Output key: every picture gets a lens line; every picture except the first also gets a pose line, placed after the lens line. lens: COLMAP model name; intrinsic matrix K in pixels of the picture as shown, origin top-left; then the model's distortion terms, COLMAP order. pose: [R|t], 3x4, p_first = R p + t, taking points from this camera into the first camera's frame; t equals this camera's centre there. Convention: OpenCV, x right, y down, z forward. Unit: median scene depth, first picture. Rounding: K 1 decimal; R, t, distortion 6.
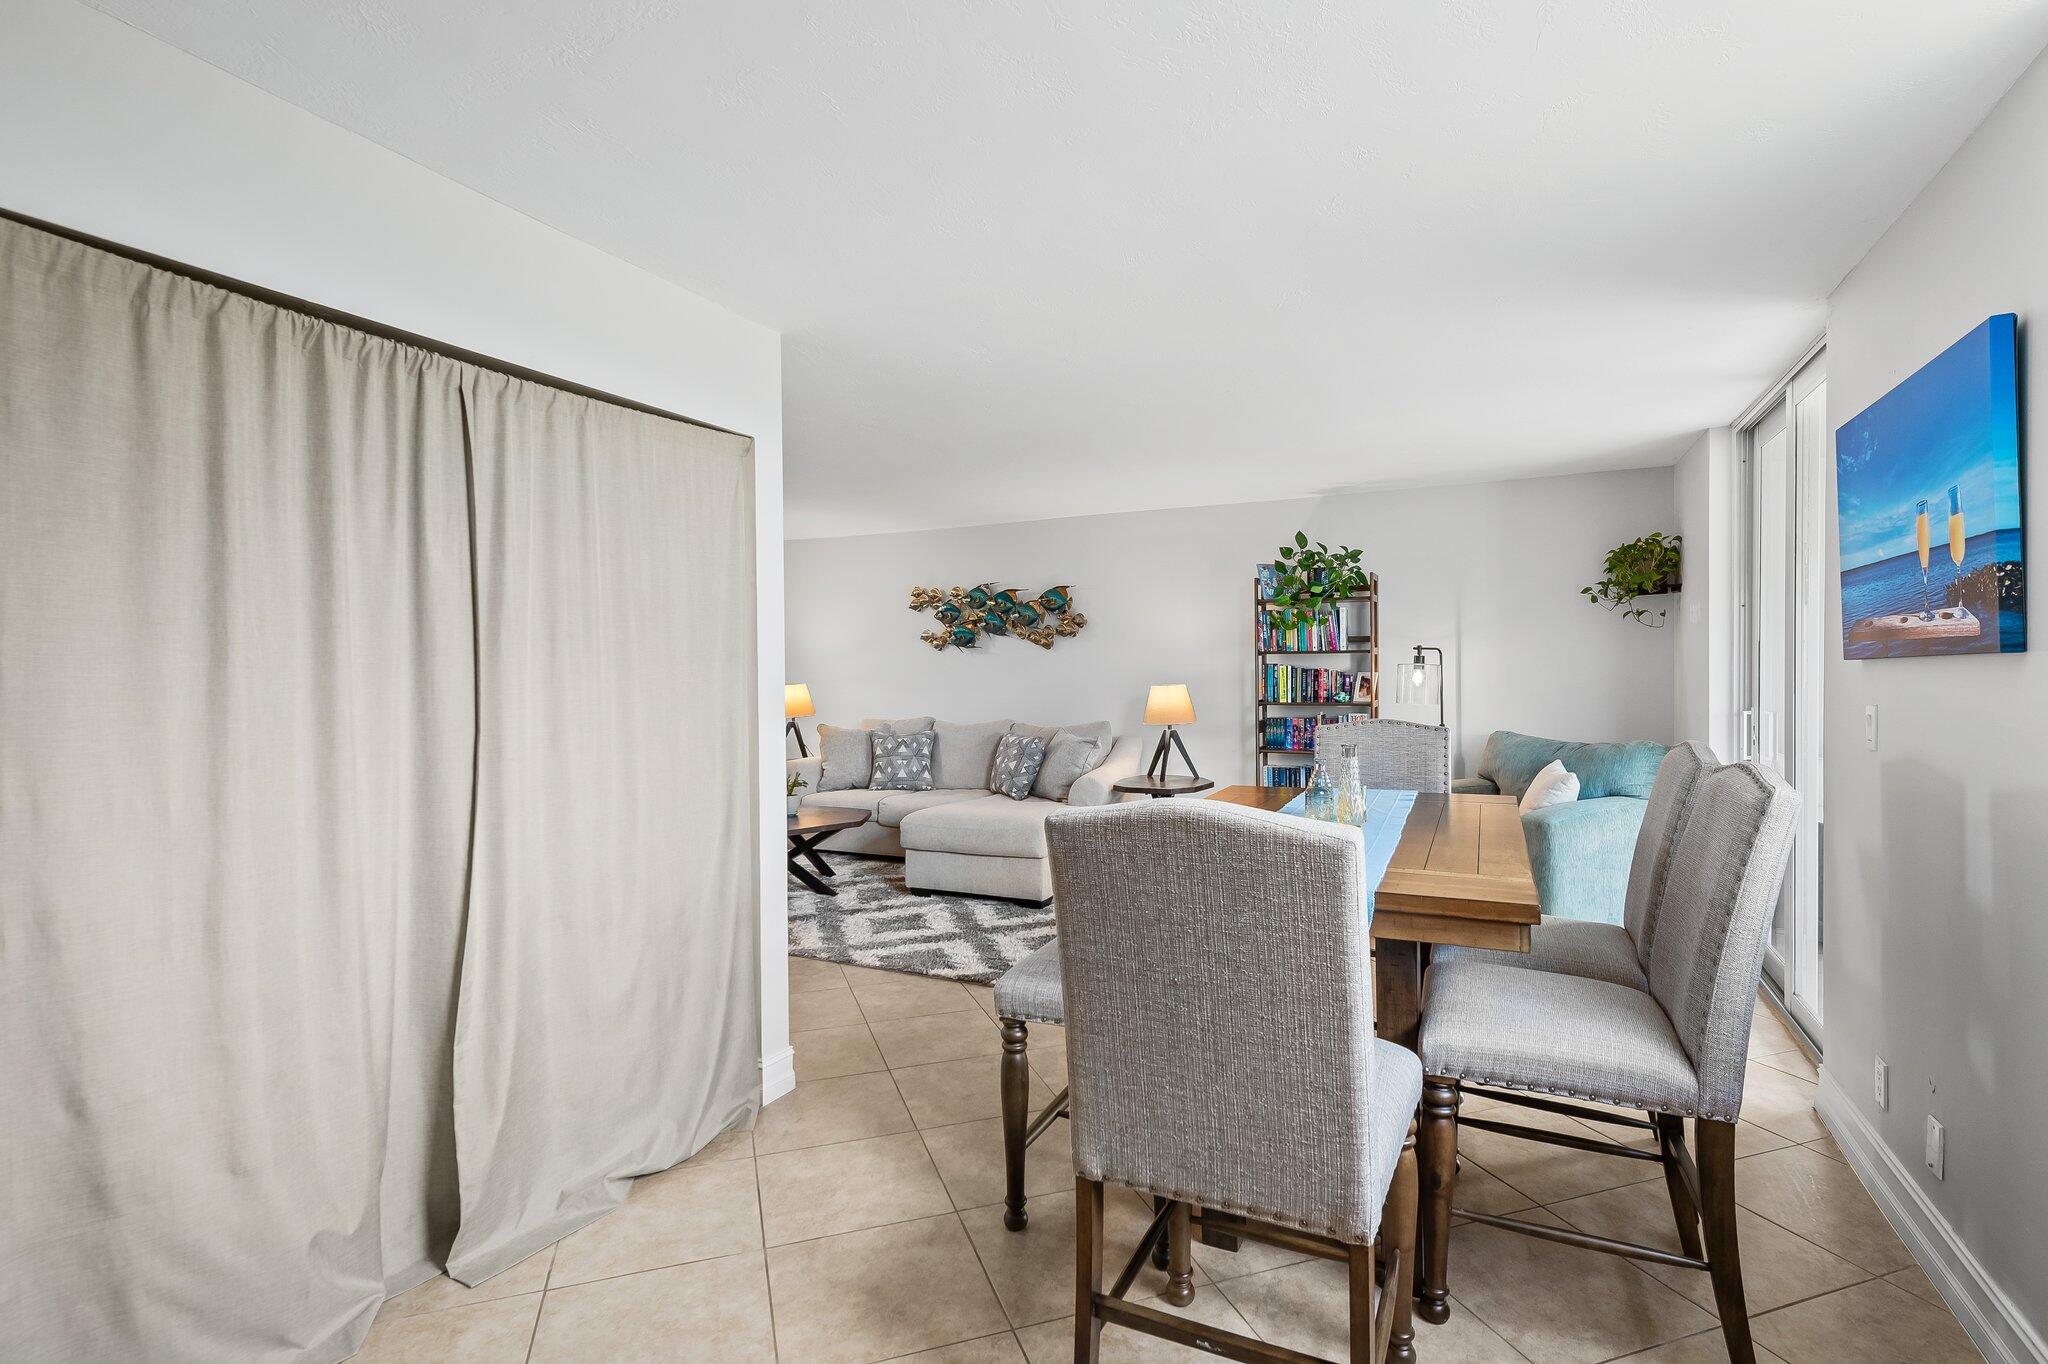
lens RADIAL K [[975.1, 0, 1014.9], [0, 975.1, 669.3], [0, 0, 1]] dist [0.015108, -0.001222]
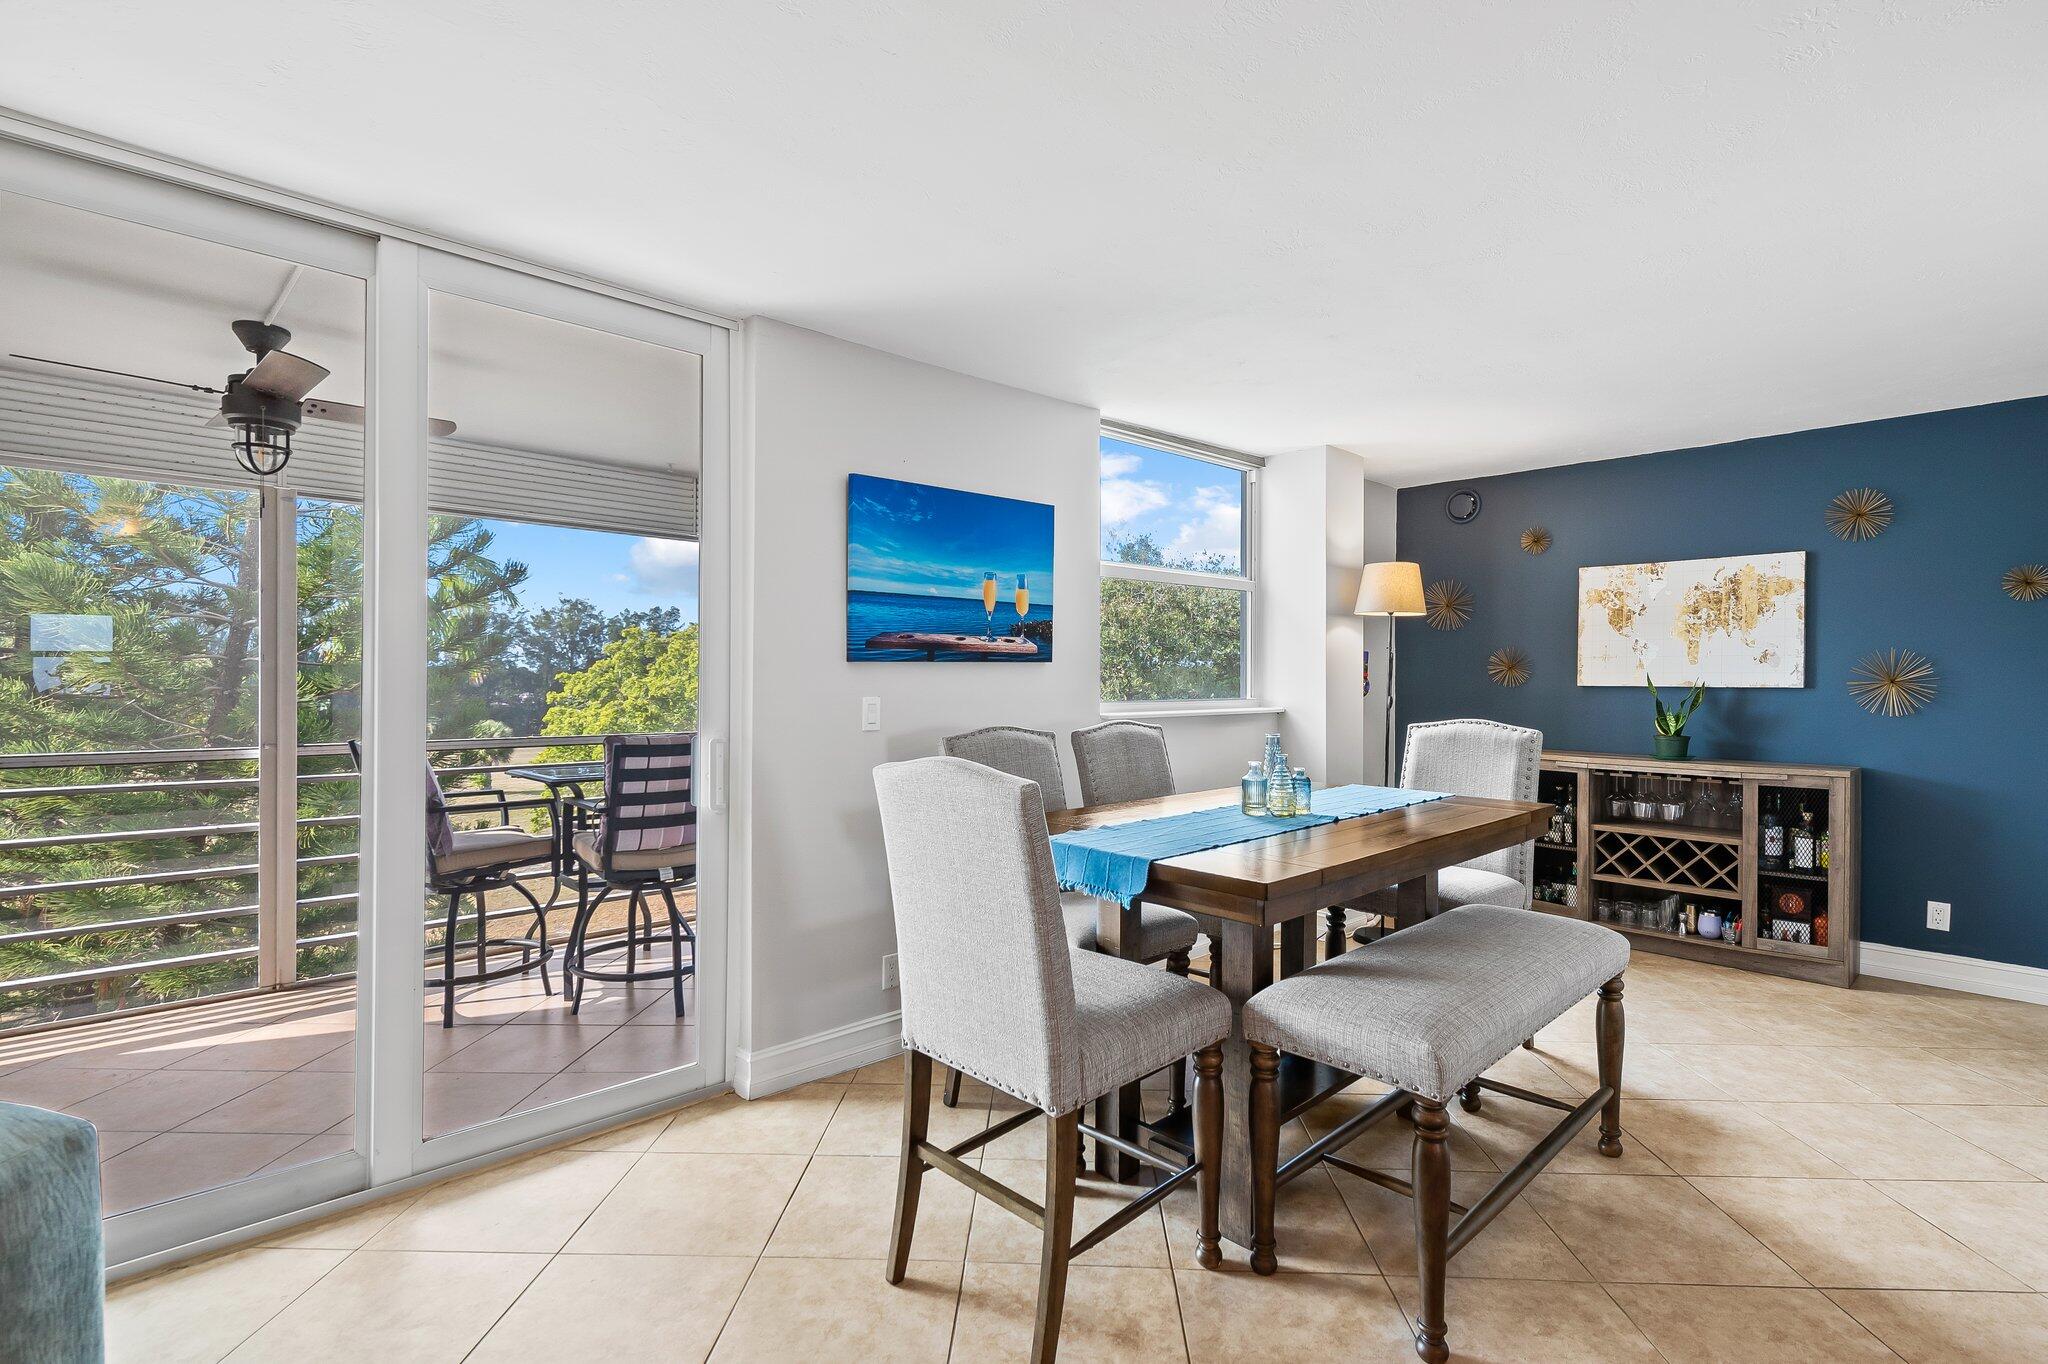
lens RADIAL K [[975.1, 0, 1020.6], [0, 975.1, 687.1], [0, 0, 1]] dist [0.015108, -0.001222]
pose [[-0.937329, -0.000240, 0.348445, 0.239856], [0.002900, 0.999960, 0.008490, 0.014192], [-0.348433, 0.008969, -0.937291, 2.261910]]
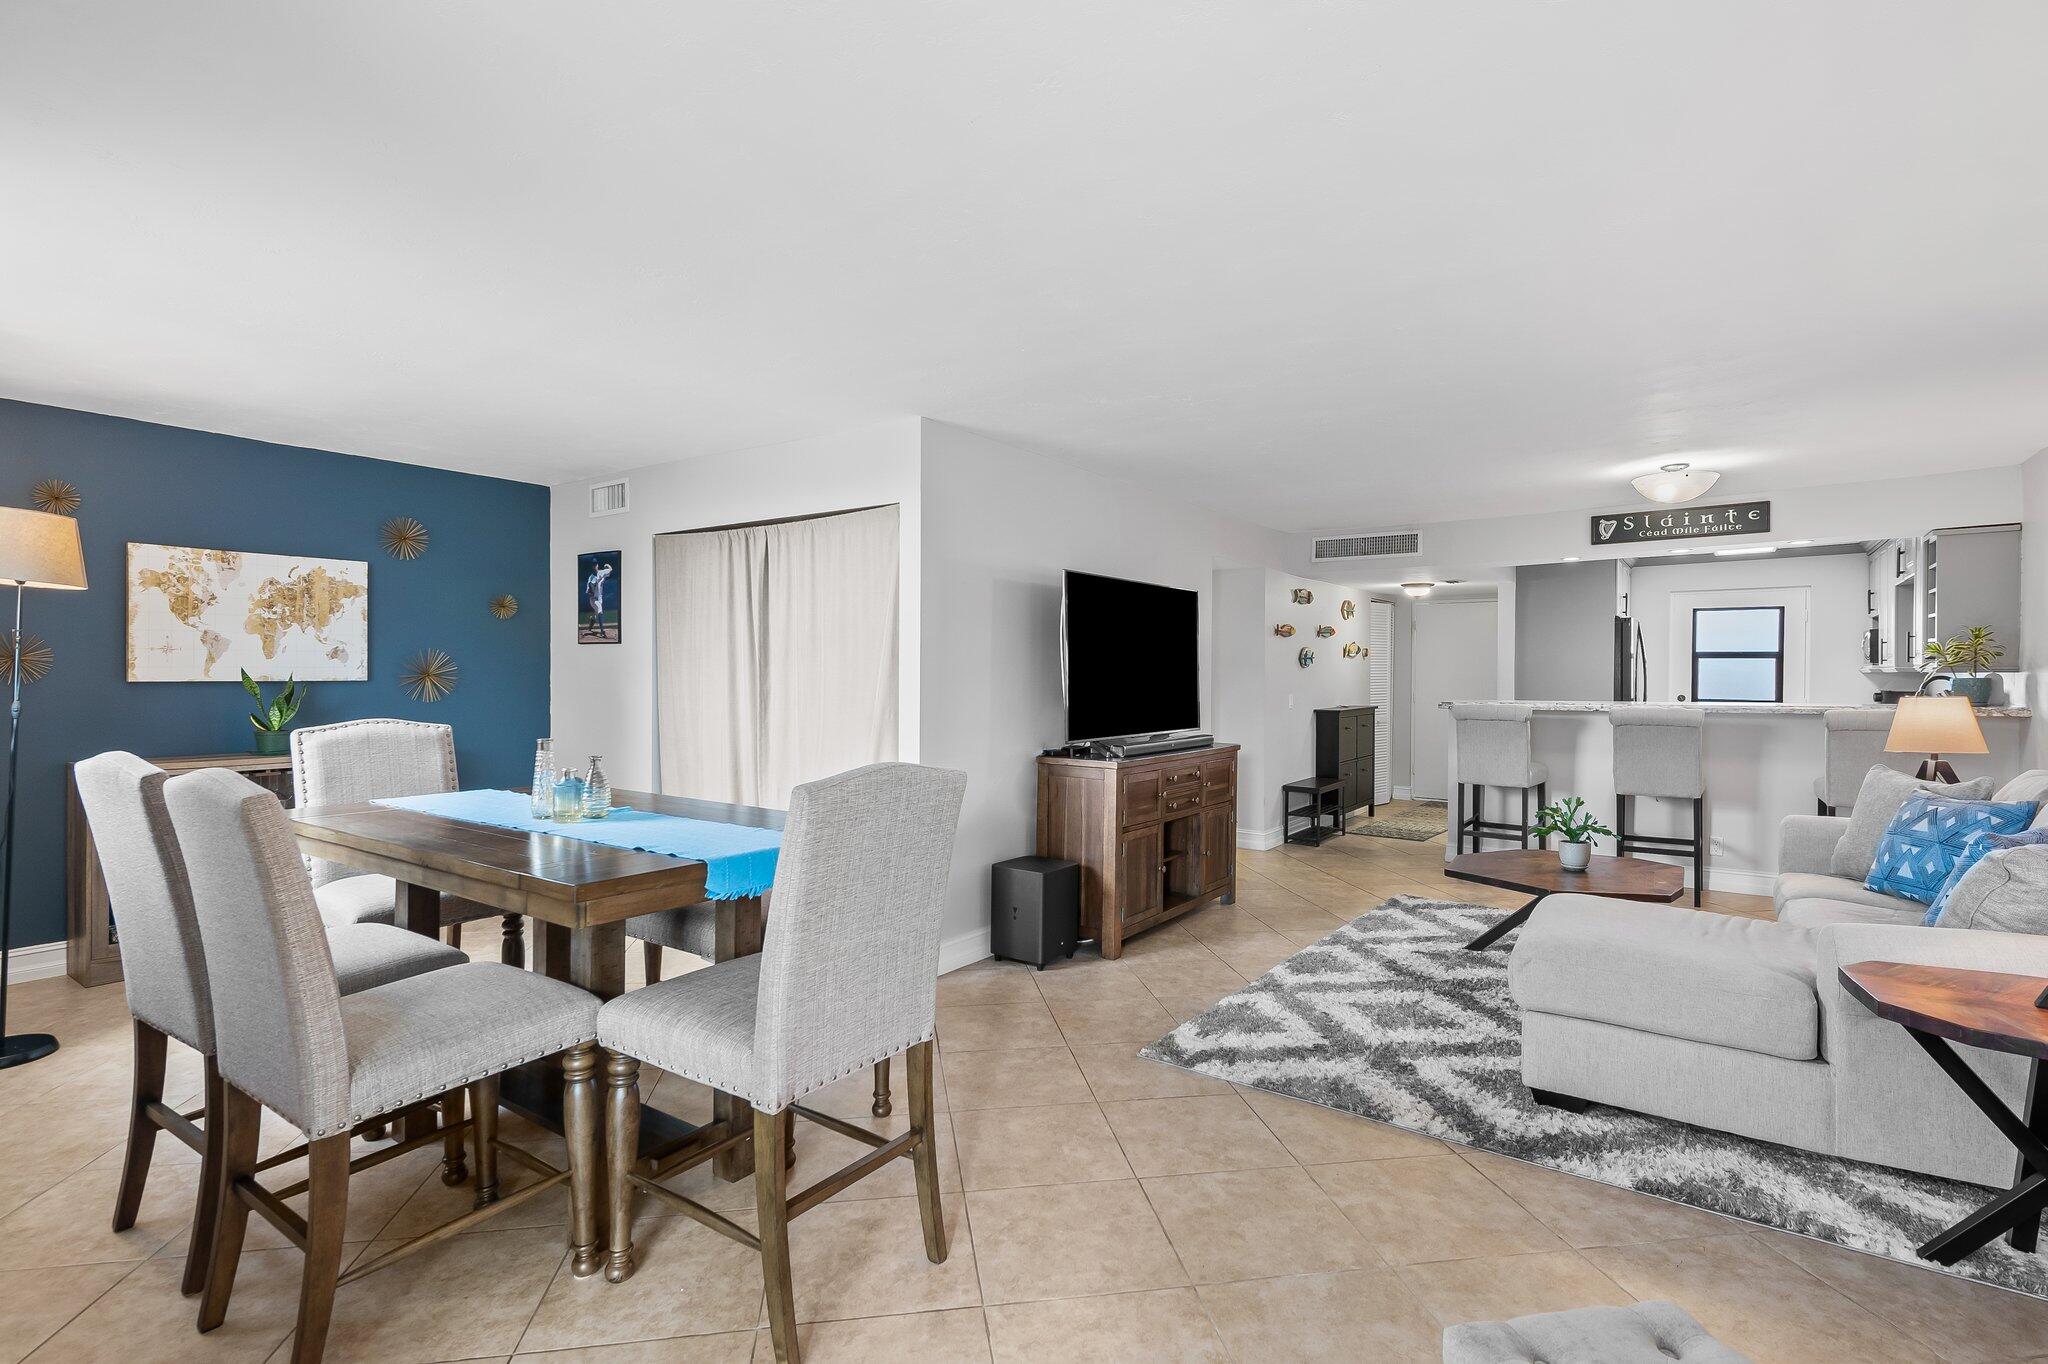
lens RADIAL K [[975.1, 0, 1016.4], [0, 975.1, 681.5], [0, 0, 1]] dist [0.015108, -0.001222]
pose [[-0.173125, 0.018278, -0.984730, 1.348343], [-0.001322, 0.999823, 0.018791, -0.004370], [0.984899, 0.004555, -0.173070, 1.756825]]
